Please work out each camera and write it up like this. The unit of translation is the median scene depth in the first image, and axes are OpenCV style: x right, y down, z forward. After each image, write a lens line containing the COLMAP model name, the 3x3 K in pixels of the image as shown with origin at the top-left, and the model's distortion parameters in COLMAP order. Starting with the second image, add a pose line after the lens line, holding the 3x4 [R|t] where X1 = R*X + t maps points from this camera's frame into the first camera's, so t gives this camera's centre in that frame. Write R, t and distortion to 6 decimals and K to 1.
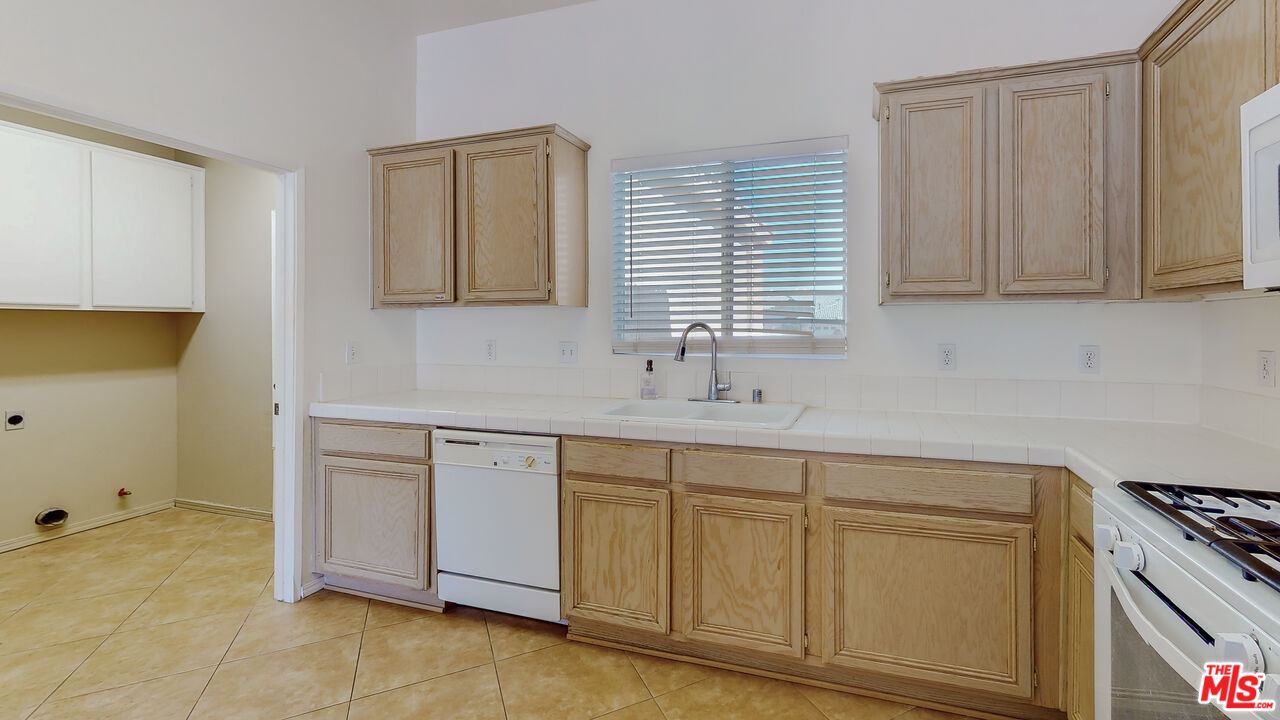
lens RADIAL K [[525.4, 0, 691.5], [0, 525.4, 325.2], [0, 0, 1]] dist [0.001818, 0.000446]
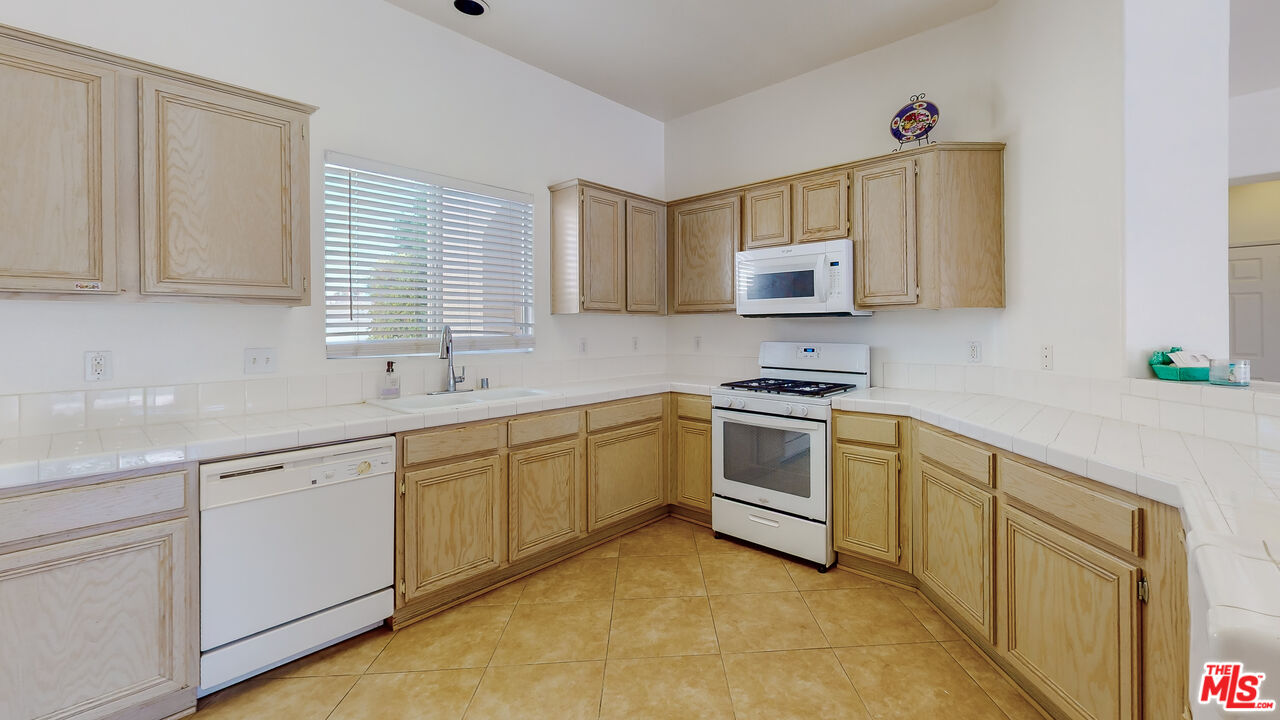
lens RADIAL K [[525.4, 0, 687.0], [0, 525.4, 330.0], [0, 0, 1]] dist [0.001818, 0.000446]
pose [[0.387095, -0.004896, 0.922027, -1.024327], [0.006771, 0.999974, 0.002467, 0.006656], [-0.922015, 0.005288, 0.387118, 0.068988]]
